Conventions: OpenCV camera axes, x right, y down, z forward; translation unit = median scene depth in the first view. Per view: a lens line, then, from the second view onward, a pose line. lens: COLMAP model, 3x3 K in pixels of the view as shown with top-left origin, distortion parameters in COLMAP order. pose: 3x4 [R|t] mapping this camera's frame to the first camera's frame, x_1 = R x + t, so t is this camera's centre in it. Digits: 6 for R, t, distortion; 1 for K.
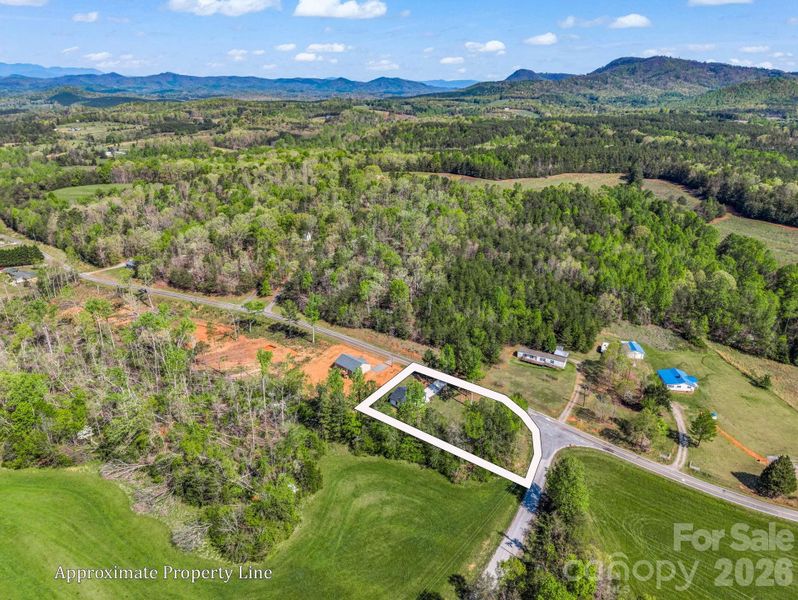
lens RADIAL K [[546.5, 0, 399.0], [0, 546.5, 300.0], [0, 0, 1]] dist [0.034932, -0.038830]
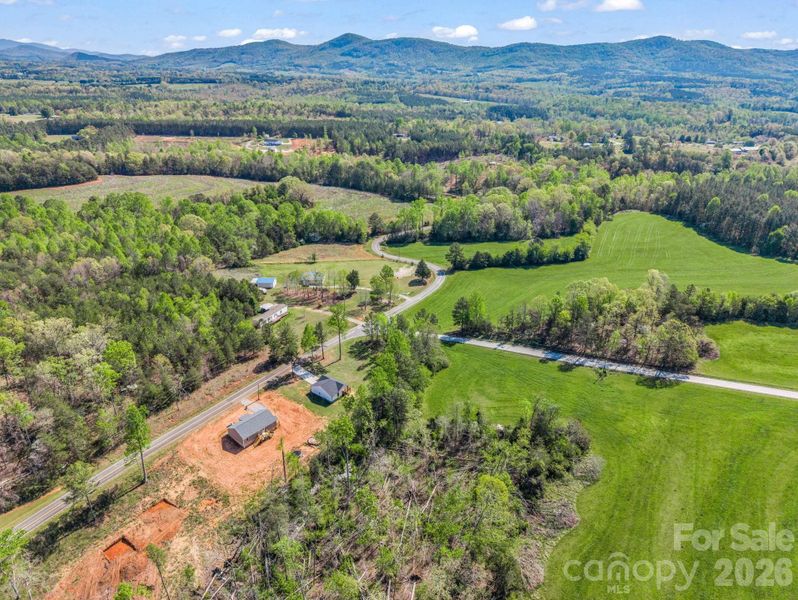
lens RADIAL K [[546.5, 0, 399.0], [0, 546.5, 300.0], [0, 0, 1]] dist [0.034932, -0.038830]
pose [[-0.074600, -0.410614, 0.908752, -0.693521], [0.355042, 0.840641, 0.408984, -0.259808], [-0.931869, 0.353155, 0.083074, 0.639686]]
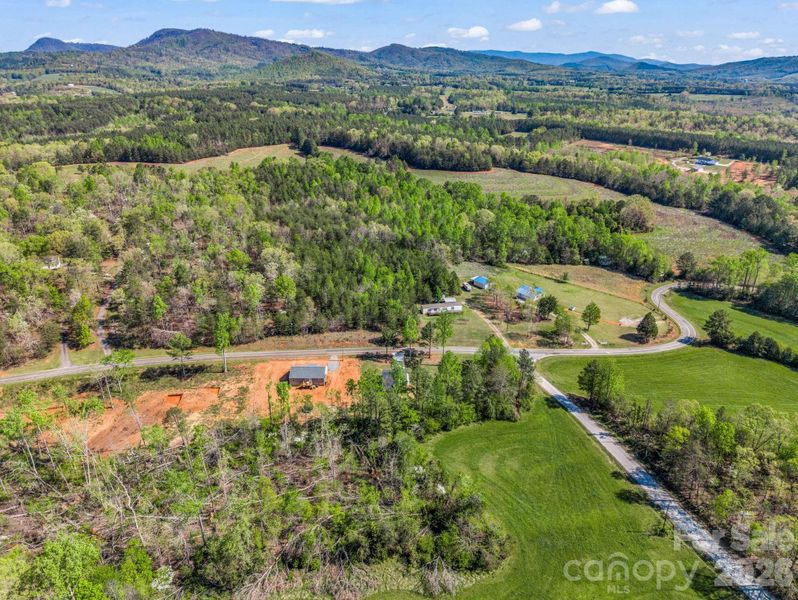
lens RADIAL K [[546.5, 0, 399.0], [0, 546.5, 300.0], [0, 0, 1]] dist [0.034932, -0.038830]
pose [[0.731043, -0.272692, 0.625472, -0.482963], [0.245363, 0.960411, 0.131941, -0.077407], [-0.636689, 0.057012, 0.769010, 0.183555]]
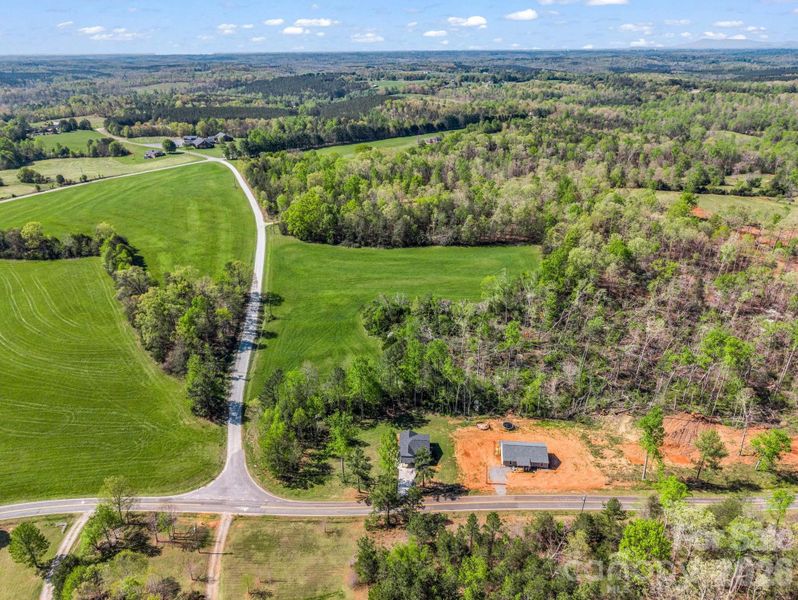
lens RADIAL K [[546.5, 0, 399.0], [0, 546.5, 300.0], [0, 0, 1]] dist [0.034932, -0.038830]
pose [[-0.780886, 0.262054, -0.567049, 0.372954], [-0.226182, 0.727546, 0.647702, -0.427767], [0.582287, 0.634038, -0.508859, 1.075800]]
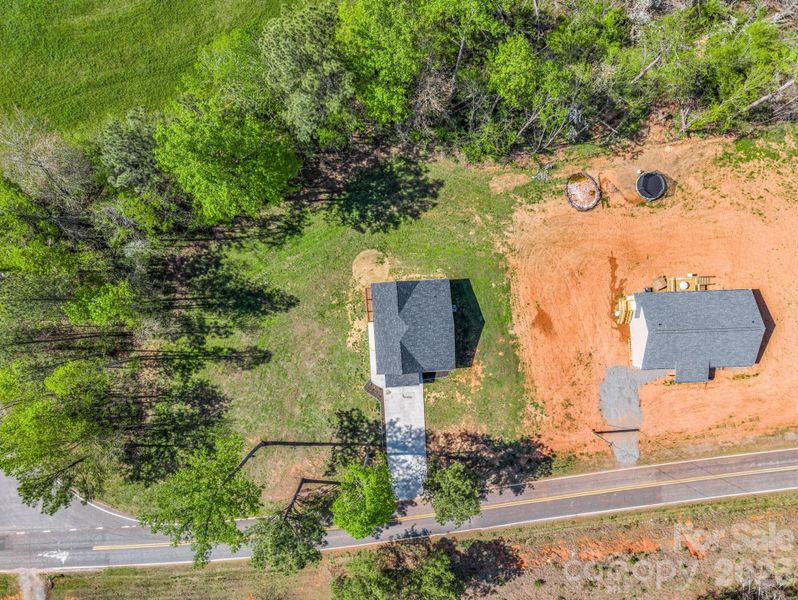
lens RADIAL K [[546.5, 0, 399.0], [0, 546.5, 300.0], [0, 0, 1]] dist [0.034932, -0.038830]
pose [[-0.698241, 0.715862, -0.001075, 0.009744], [-0.266516, -0.258562, 0.928501, -0.094262], [0.664401, 0.648605, 0.371327, 0.738511]]
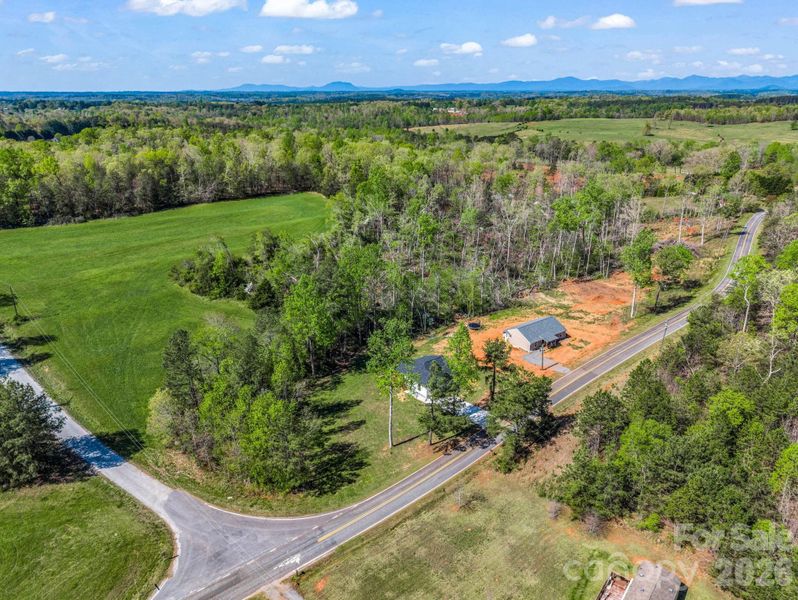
lens RADIAL K [[546.5, 0, 399.0], [0, 546.5, 300.0], [0, 0, 1]] dist [0.034932, -0.038830]
pose [[-0.172656, 0.350311, -0.920582, 0.438727], [-0.359665, 0.847660, 0.390017, -0.082551], [0.916969, 0.398440, -0.020359, 0.814146]]
